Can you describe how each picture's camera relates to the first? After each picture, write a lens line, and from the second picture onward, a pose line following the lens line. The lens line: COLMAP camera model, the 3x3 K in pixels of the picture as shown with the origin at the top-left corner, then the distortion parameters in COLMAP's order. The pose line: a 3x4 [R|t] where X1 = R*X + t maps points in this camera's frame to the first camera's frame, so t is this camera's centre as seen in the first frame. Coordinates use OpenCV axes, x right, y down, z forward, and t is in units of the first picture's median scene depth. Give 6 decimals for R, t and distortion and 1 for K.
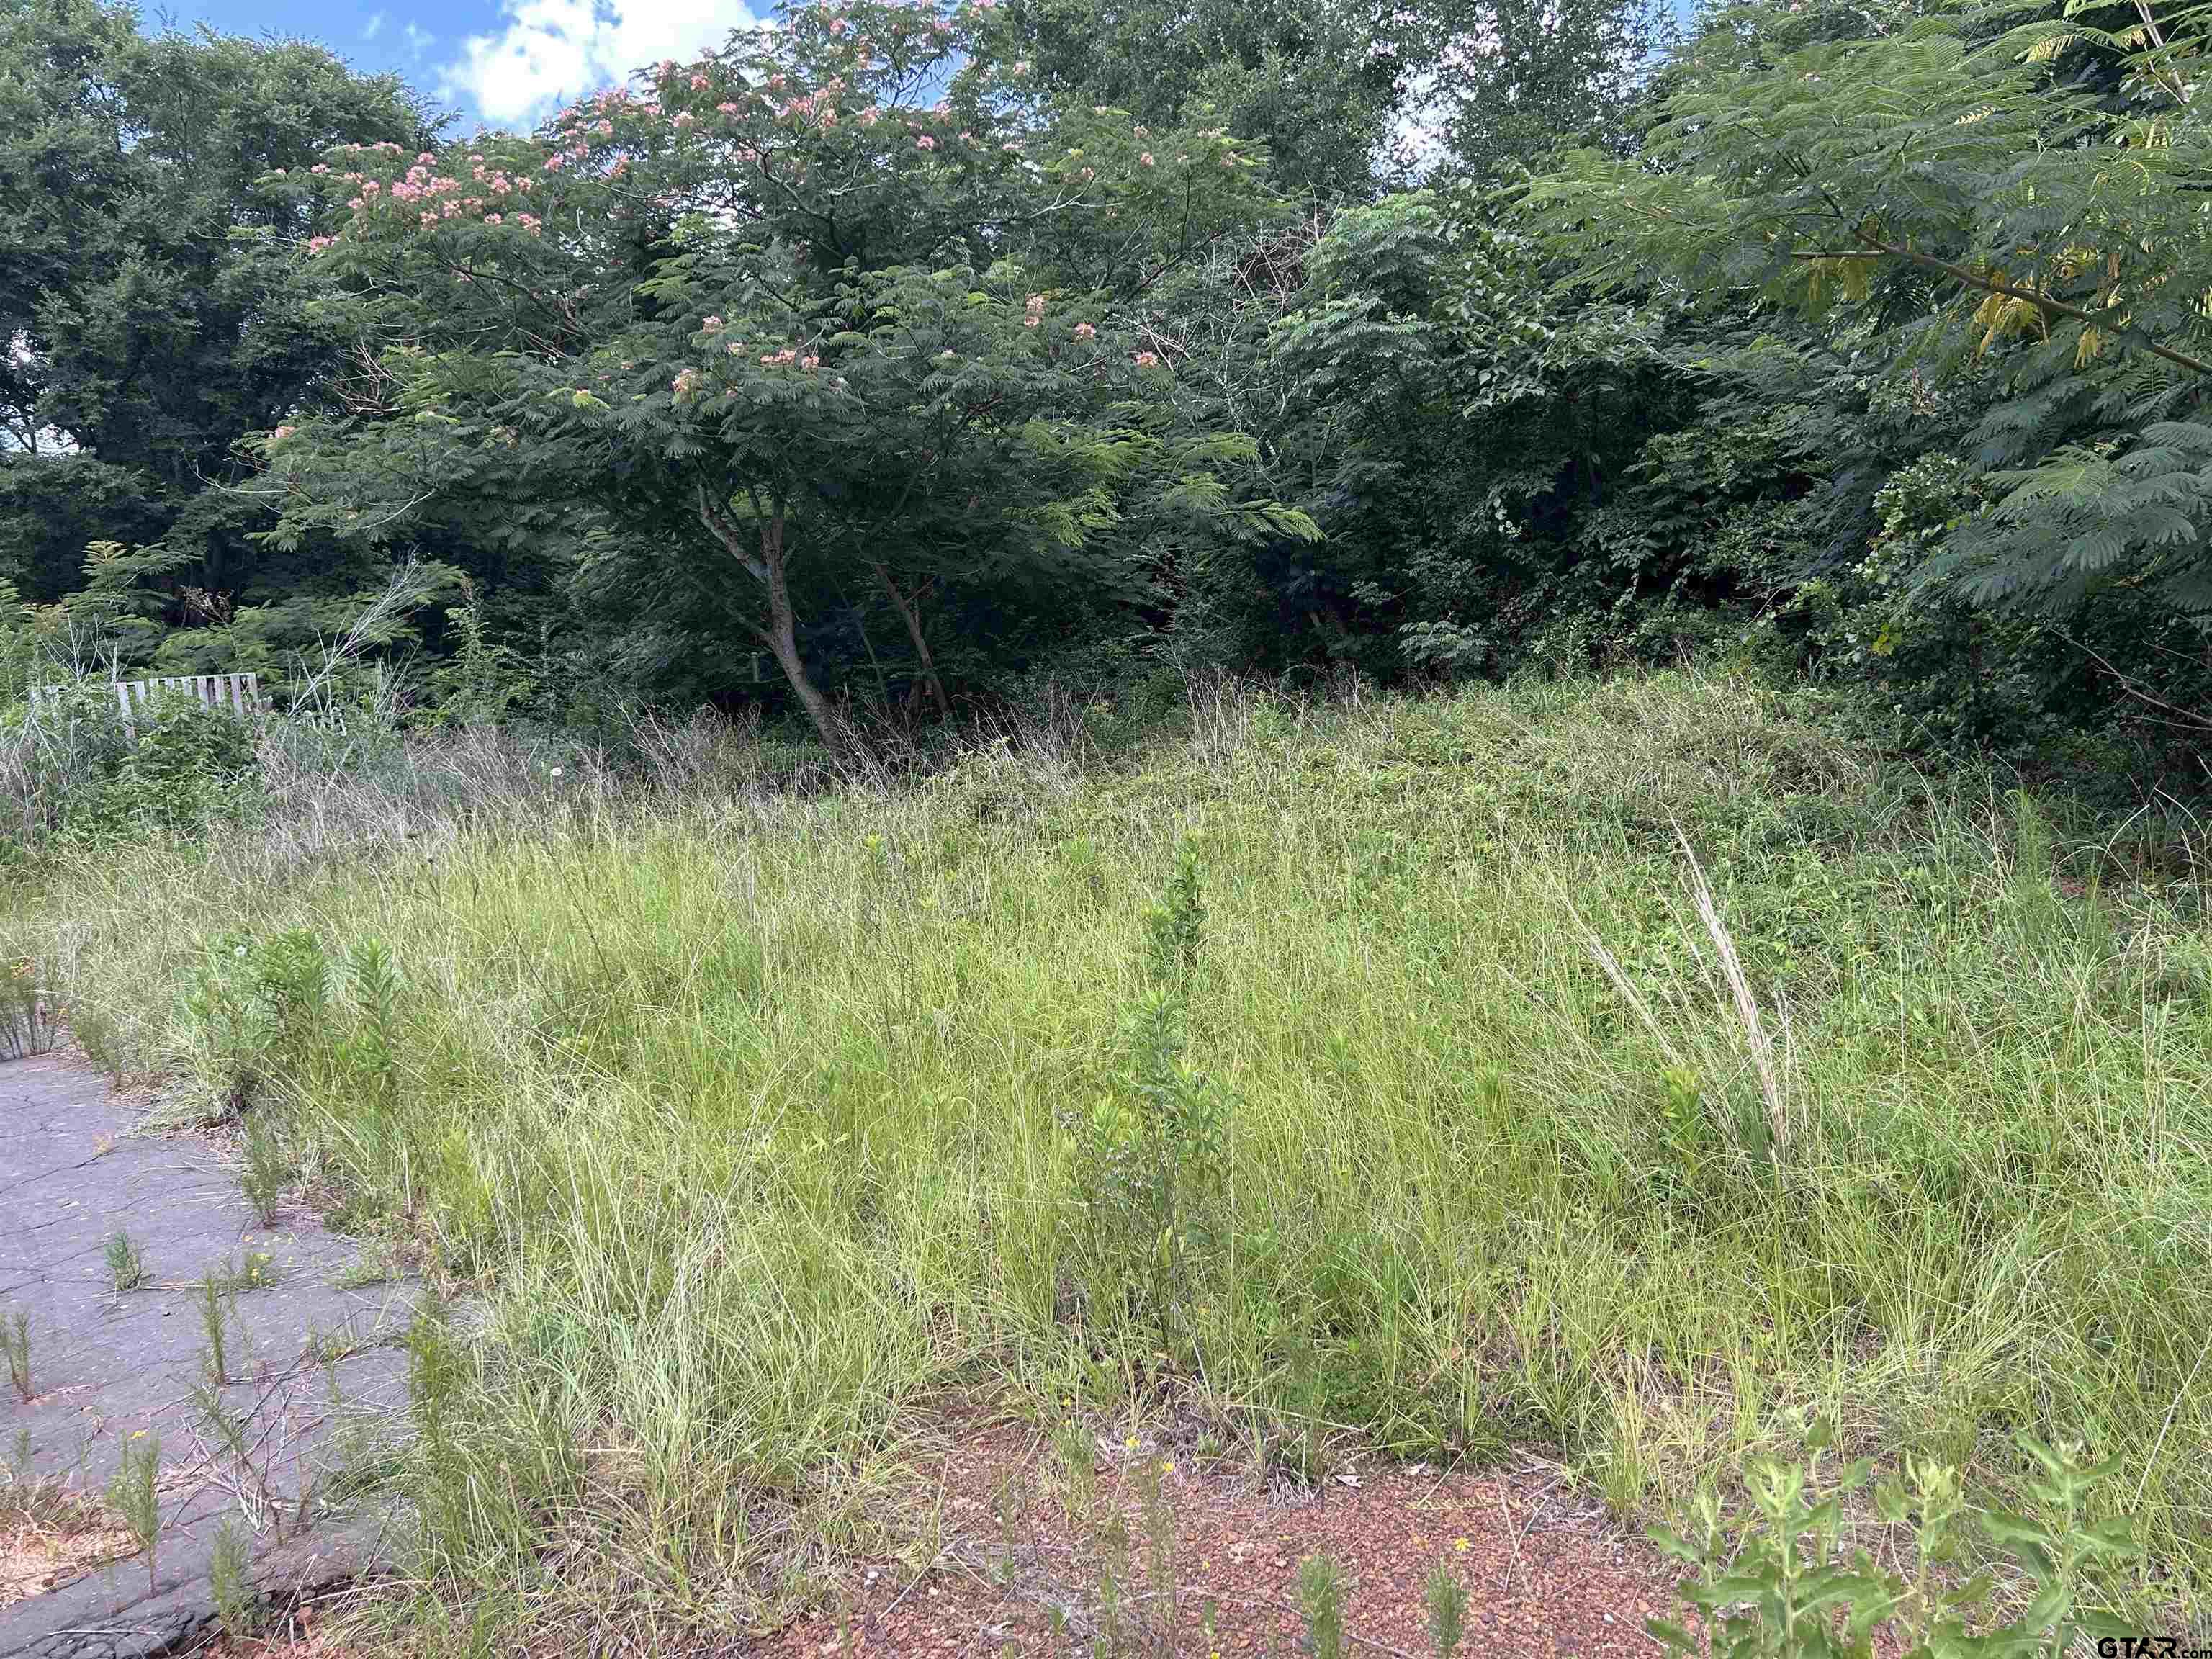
lens RADIAL K [[1659.6, 0, 1141.3], [0, 1659.6, 787.1], [0, 0, 1]] dist [0.072419, -0.083035]
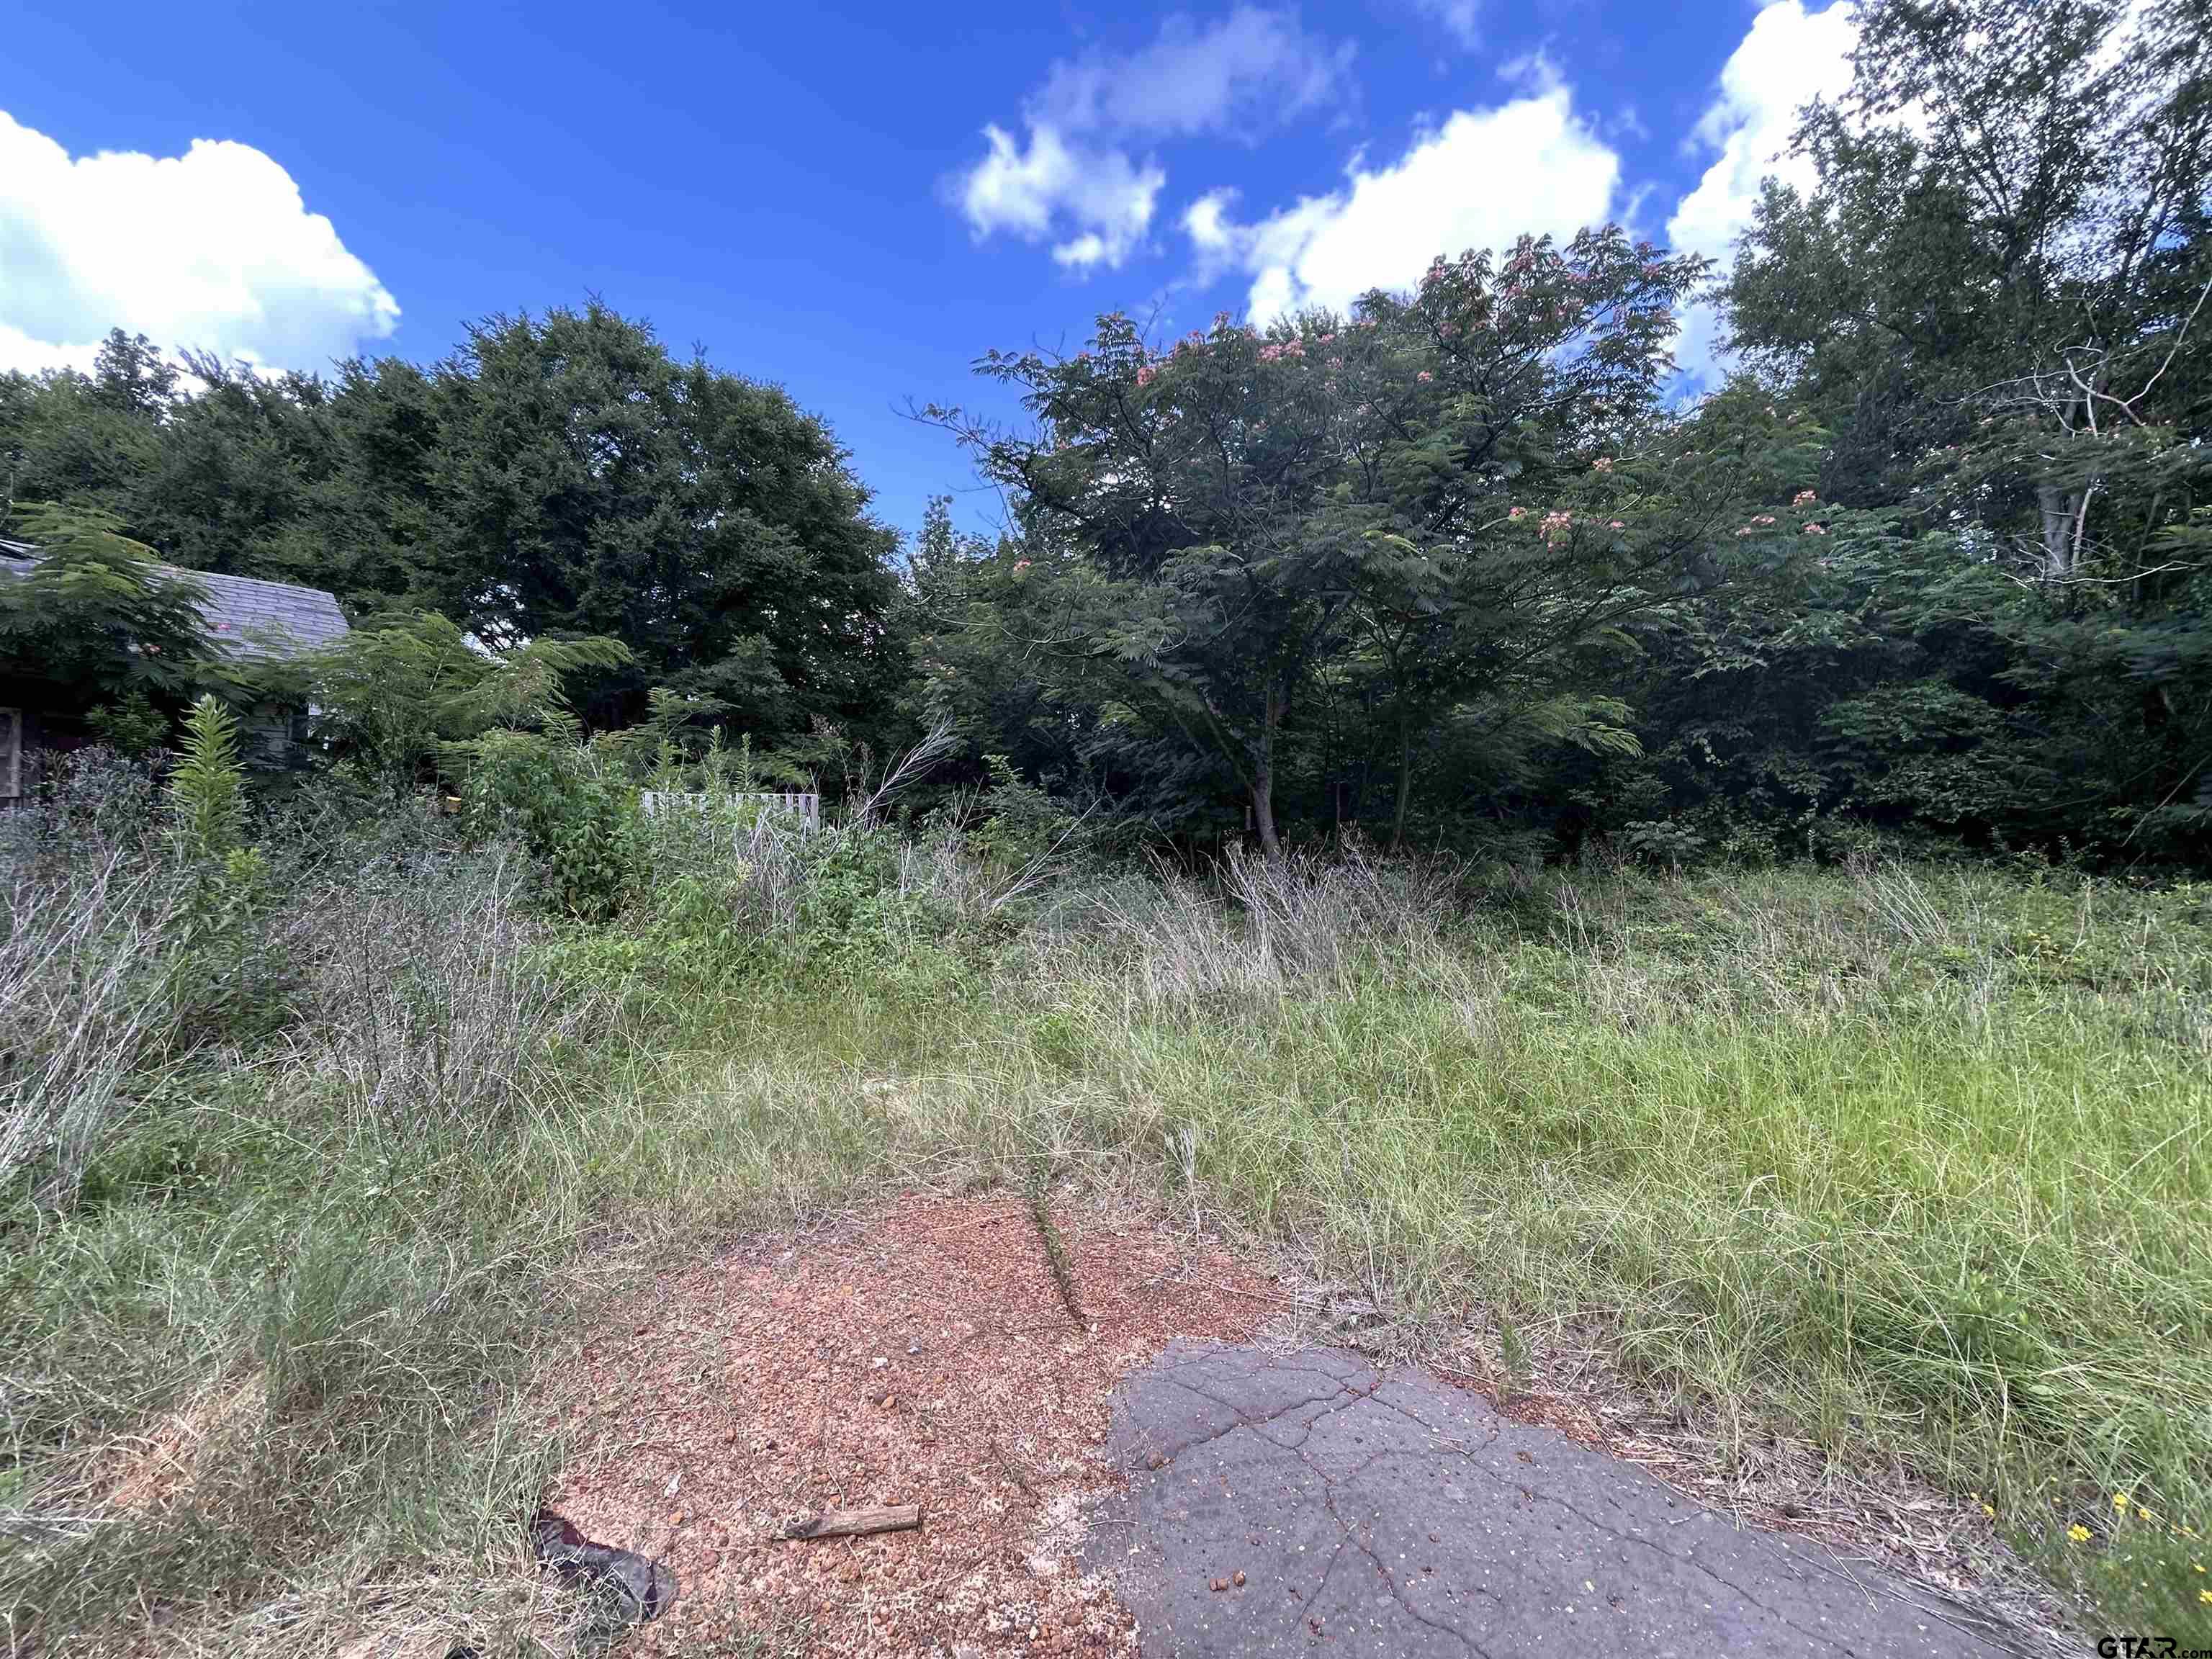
lens RADIAL K [[889.8, 0, 1110.1], [0, 889.8, 831.8], [0, 0, 1]] dist [0.008456, -0.002416]
pose [[0.994135, 0.072719, 0.080048, -0.259413], [-0.065968, 0.994282, -0.083977, 0.000250], [-0.085697, 0.078204, 0.993247, 0.237747]]
